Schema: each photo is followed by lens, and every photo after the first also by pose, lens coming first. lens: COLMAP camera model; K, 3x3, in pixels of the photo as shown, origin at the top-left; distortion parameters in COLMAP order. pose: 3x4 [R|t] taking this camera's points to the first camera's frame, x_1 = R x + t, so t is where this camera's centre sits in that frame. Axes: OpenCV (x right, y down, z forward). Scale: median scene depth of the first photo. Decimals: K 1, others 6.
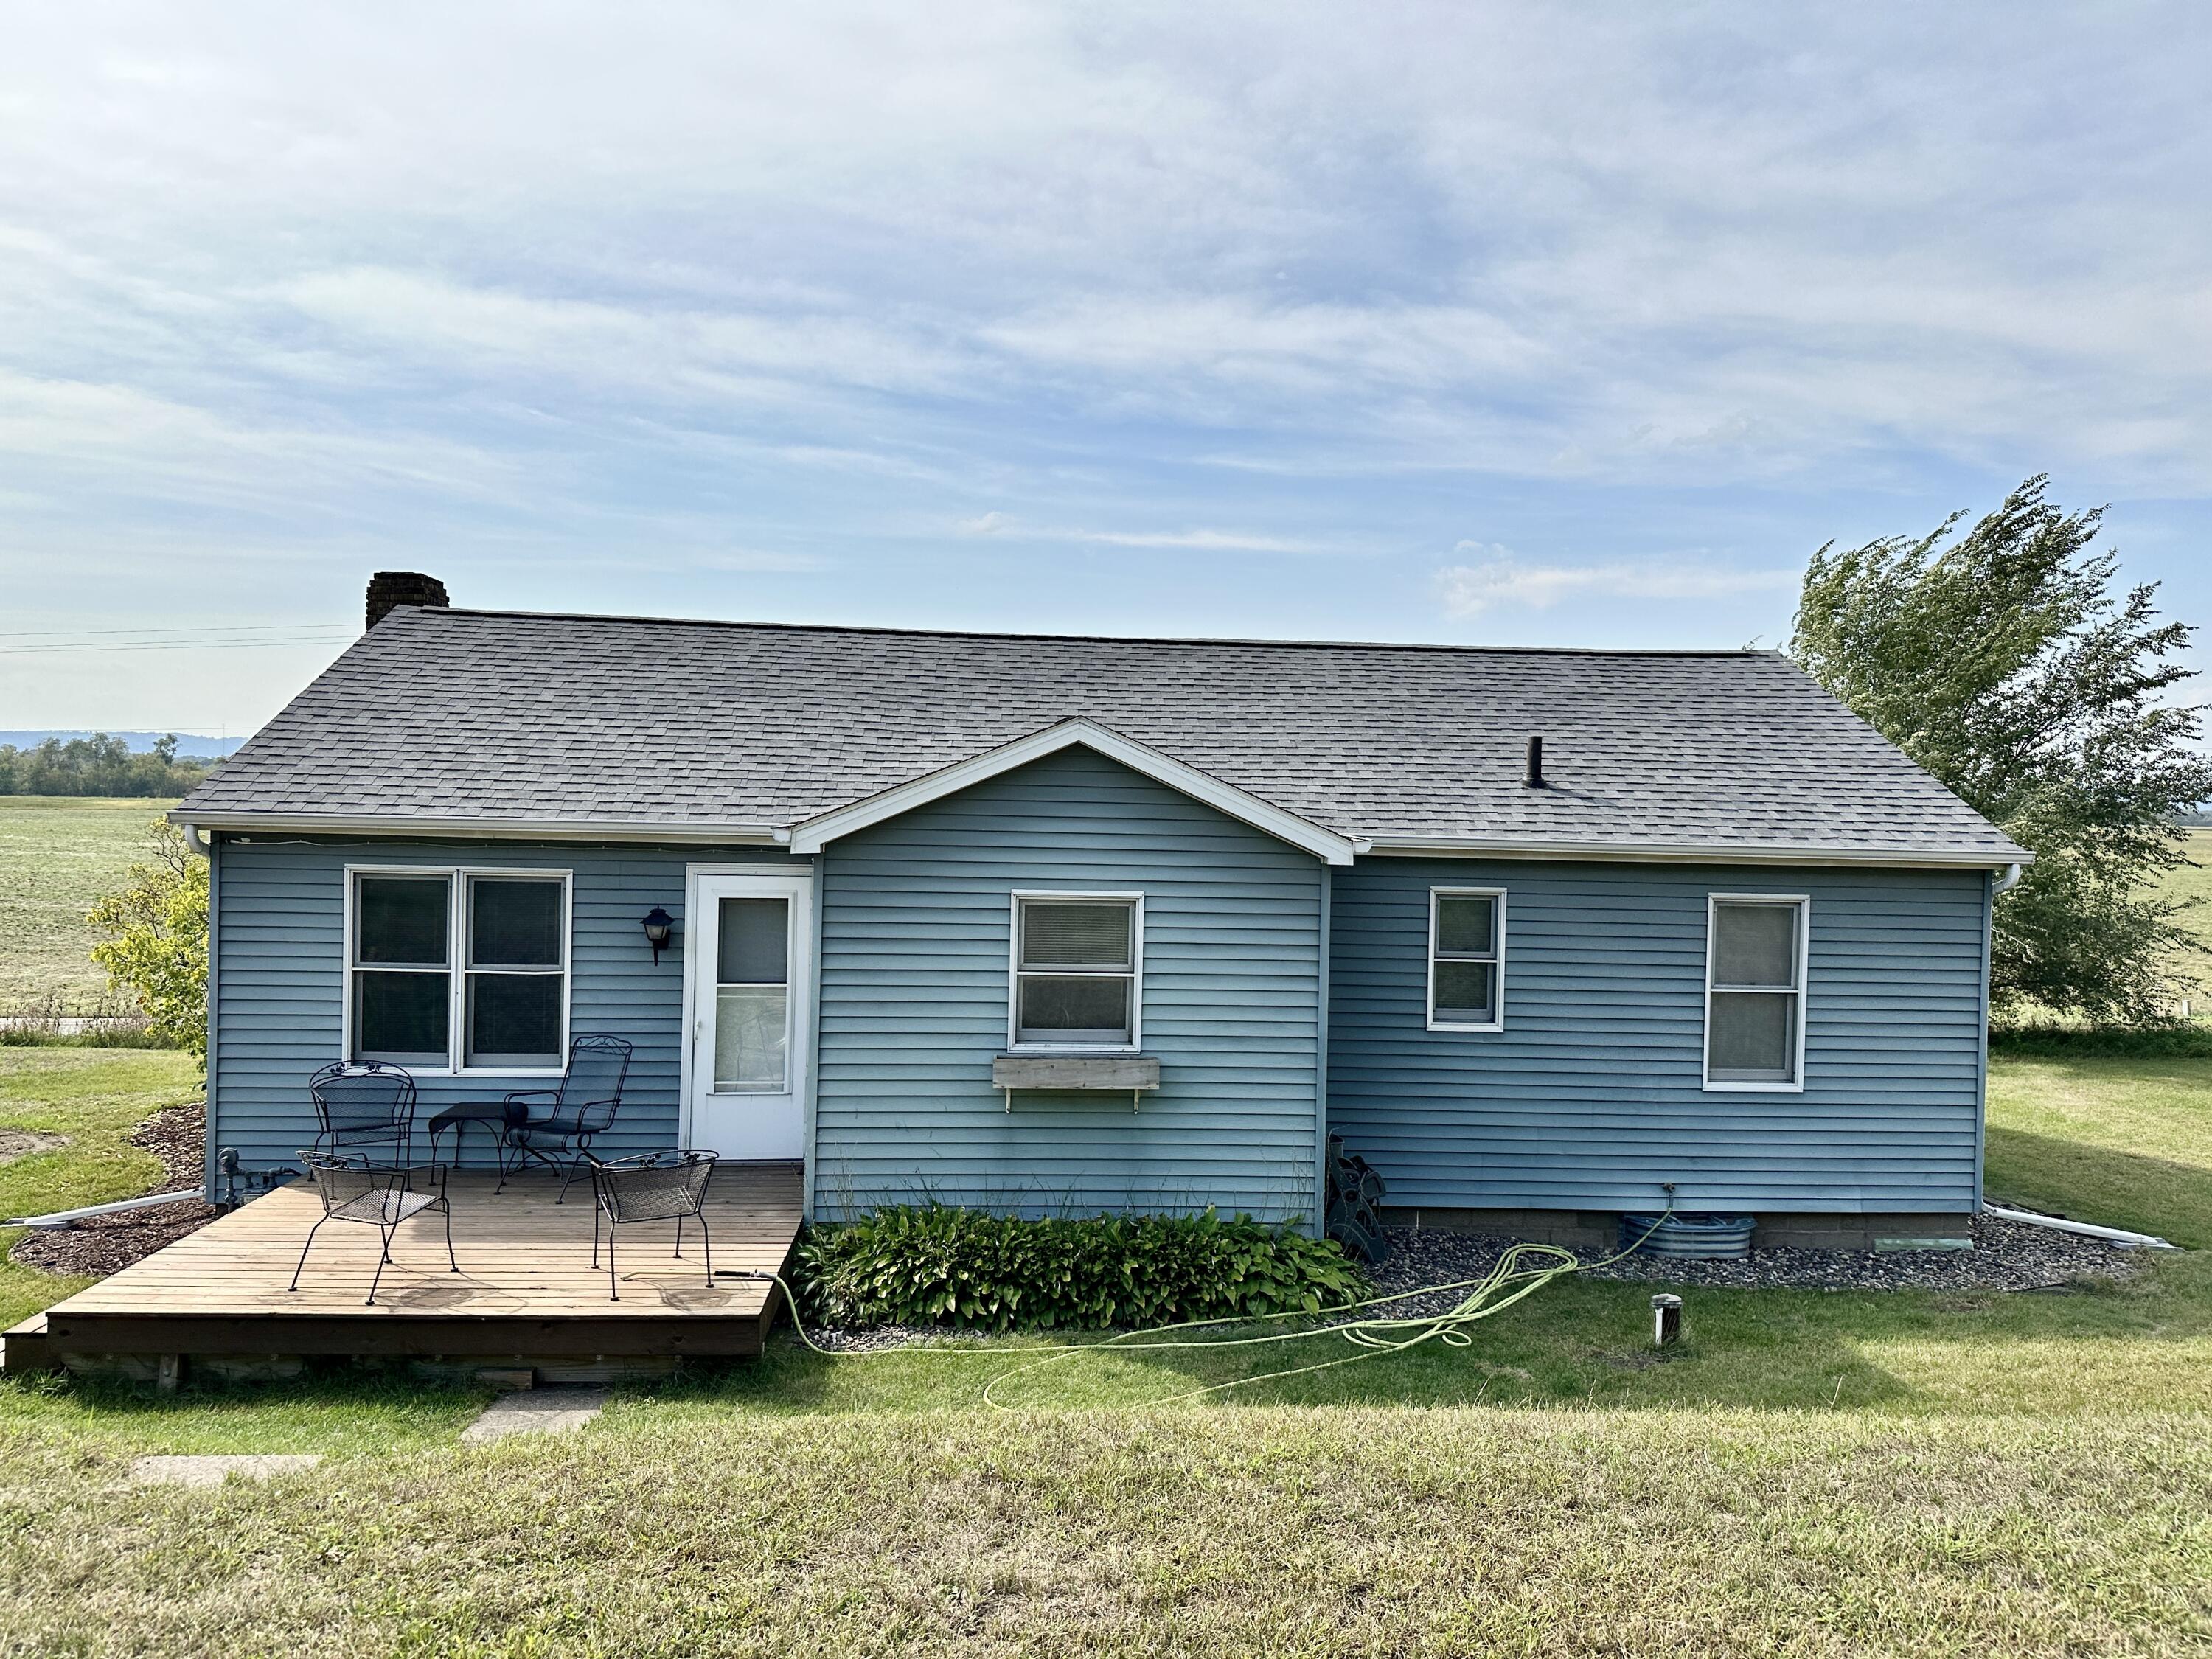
lens RADIAL K [[1517.6, 0, 1106.0], [0, 1517.6, 829.5], [0, 0, 1]] dist [-0.001620, -0.002096]
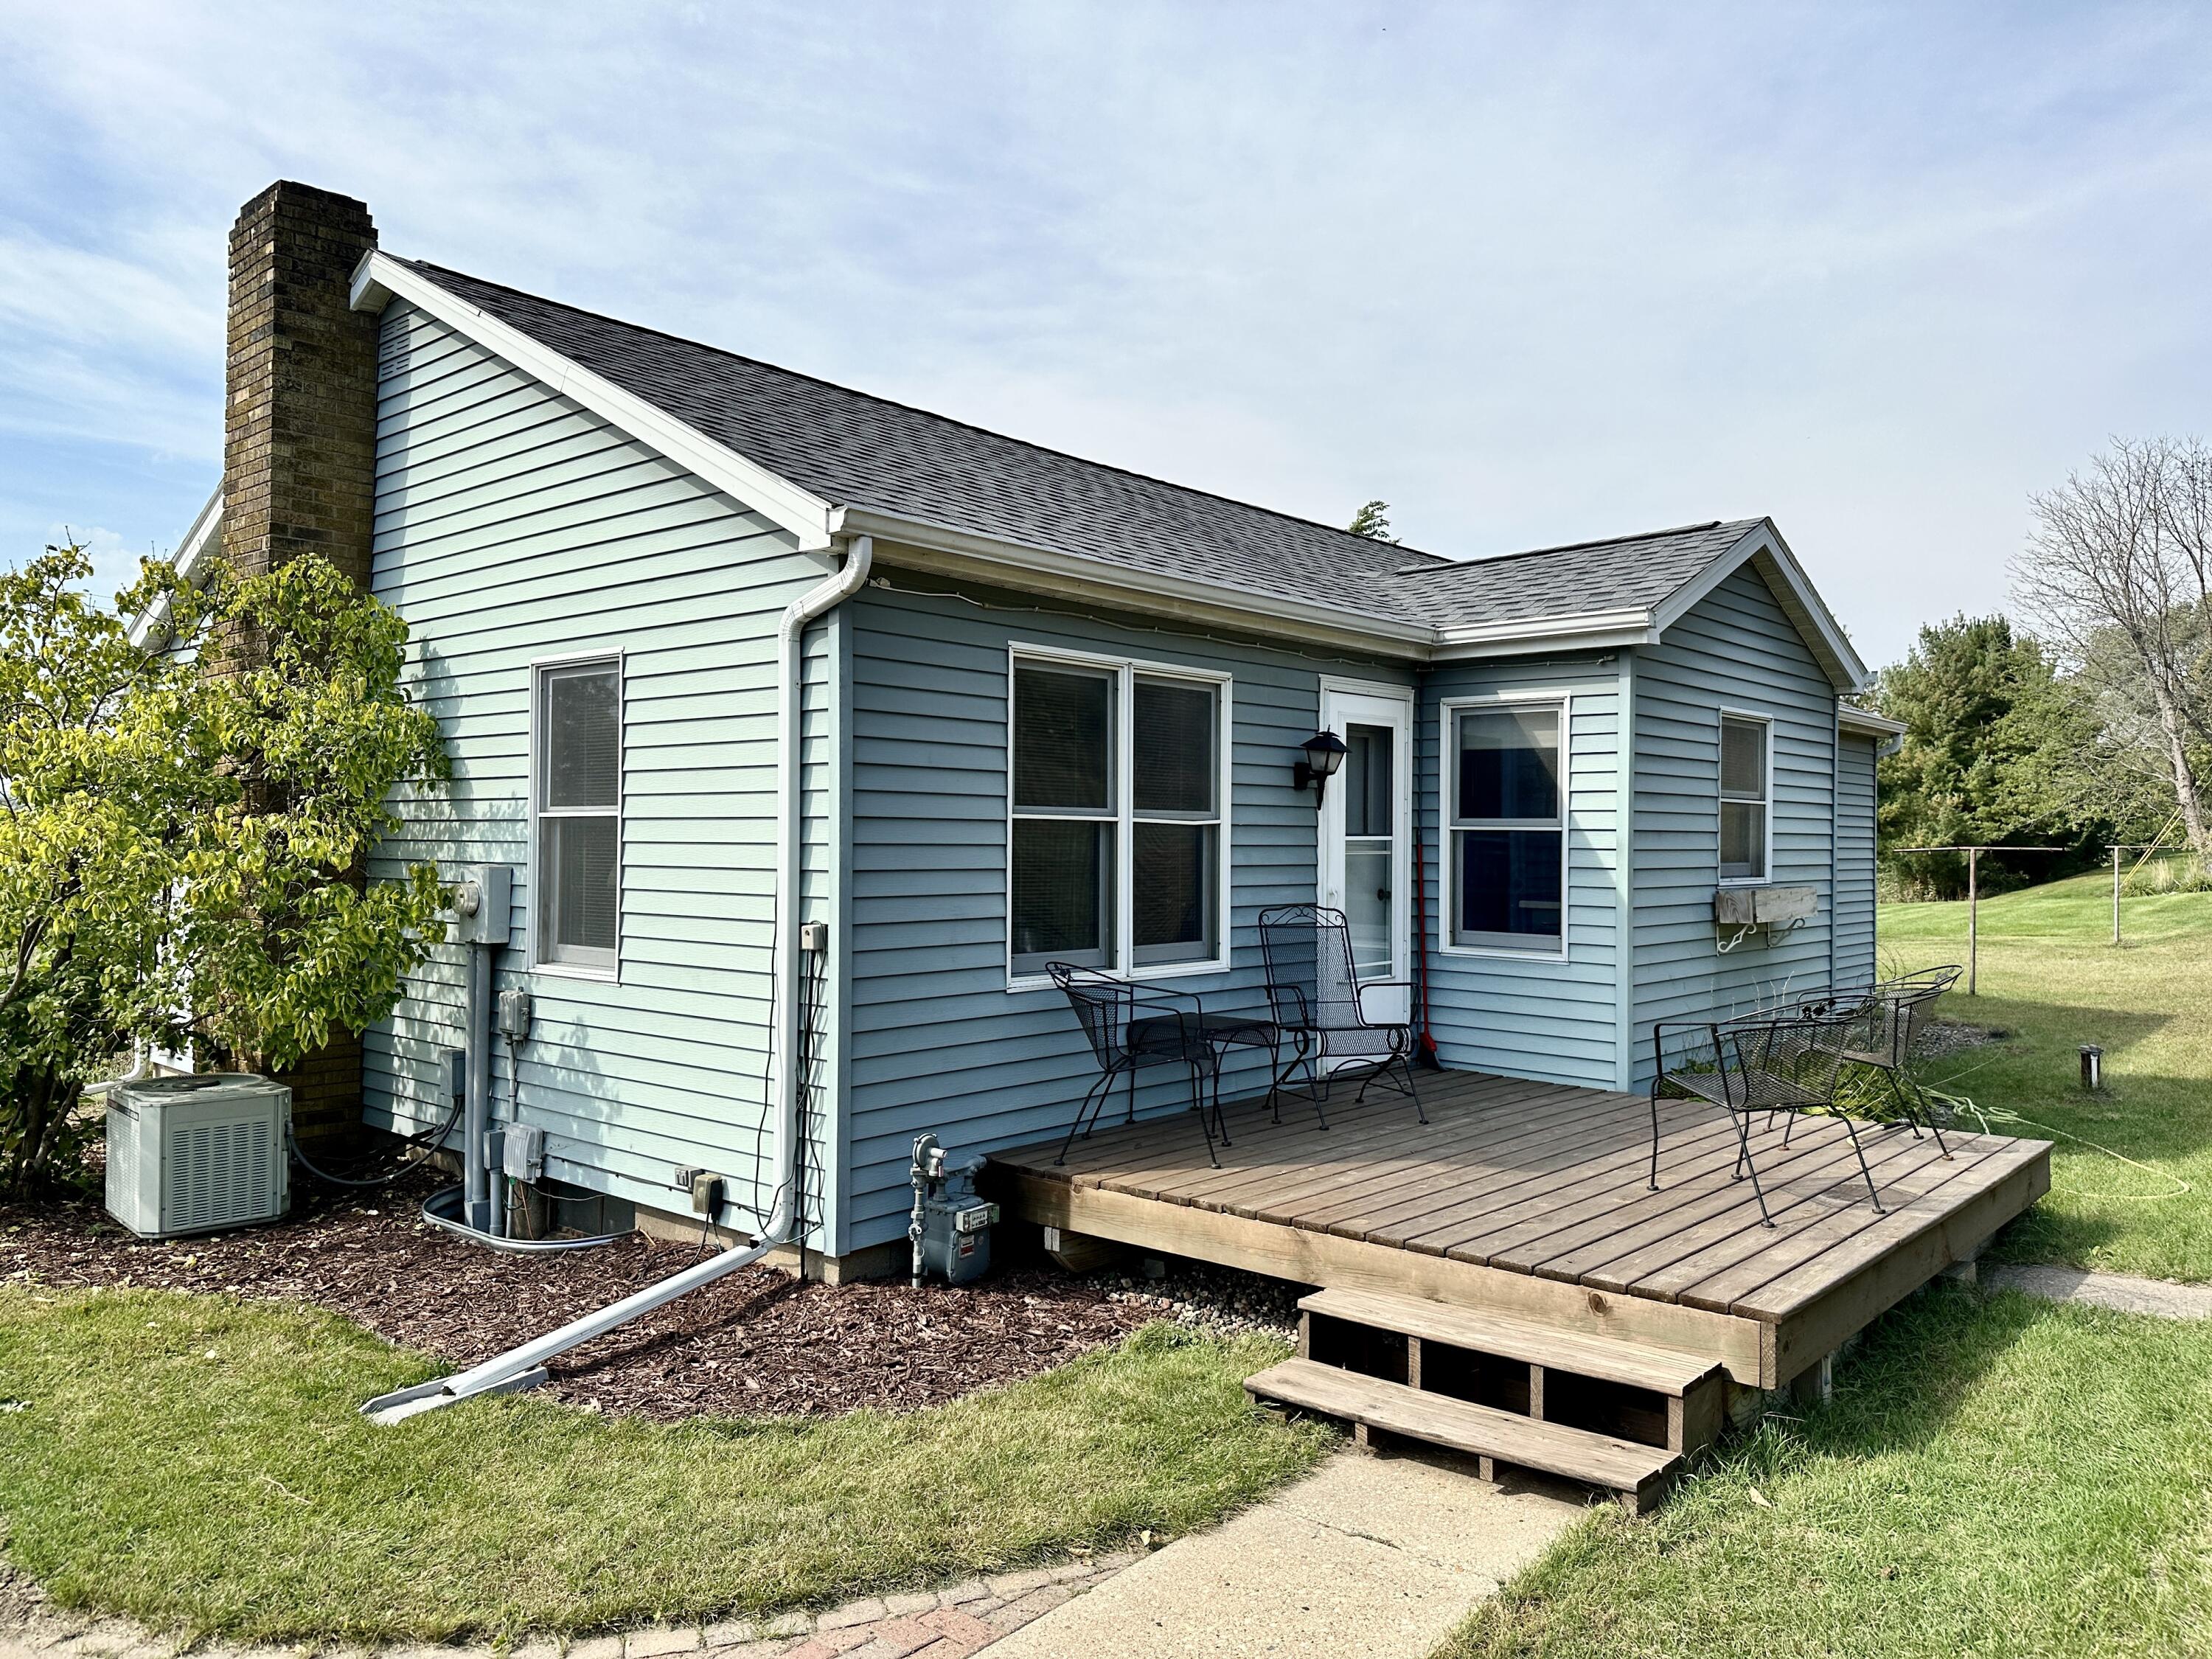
lens RADIAL K [[1558.7, 0, 1106.0], [0, 1558.7, 829.5], [0, 0, 1]] dist [-0.000011, -0.002421]
pose [[0.722283, -0.015471, 0.691425, -0.892416], [0.028211, 0.999577, -0.007104, 0.101850], [-0.691022, 0.024636, 0.722414, 0.524757]]
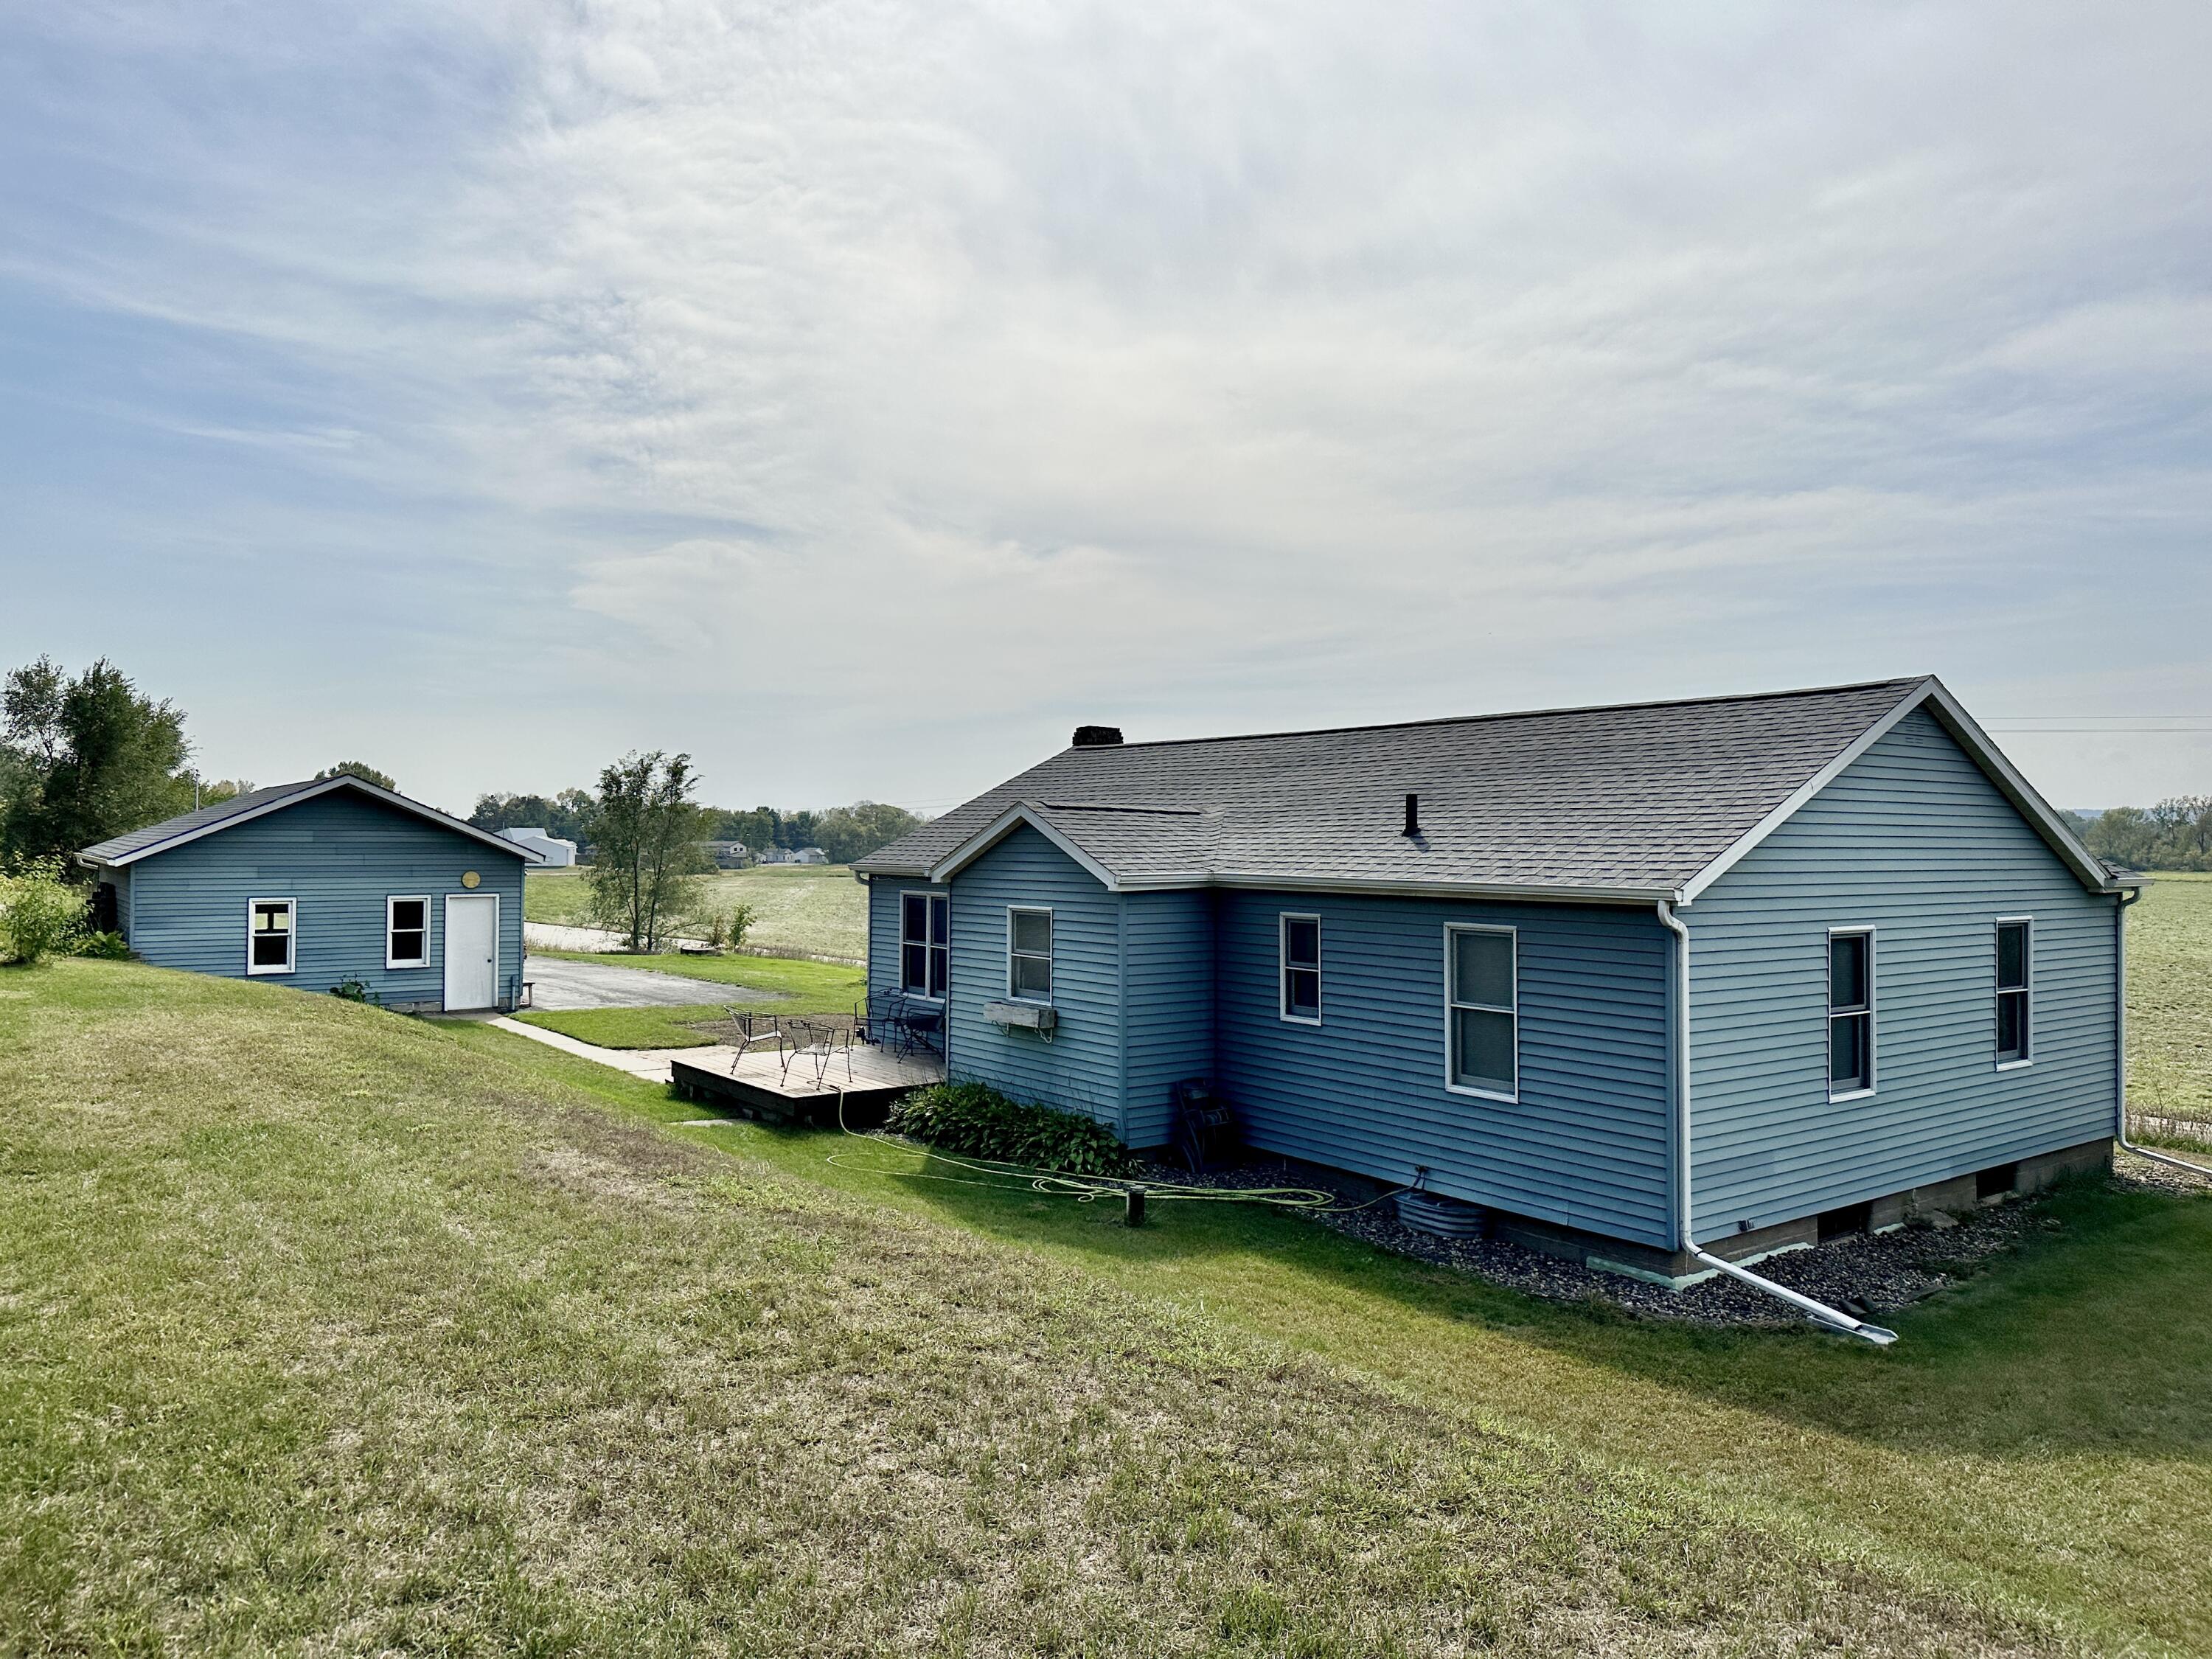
lens RADIAL K [[1558.7, 0, 1106.0], [0, 1558.7, 829.5], [0, 0, 1]] dist [-0.000011, -0.002421]
pose [[0.525887, -0.029362, -0.850047, 1.377579], [-0.014850, 0.998935, -0.043692, 0.028350], [0.850425, 0.035600, 0.524891, 0.147912]]
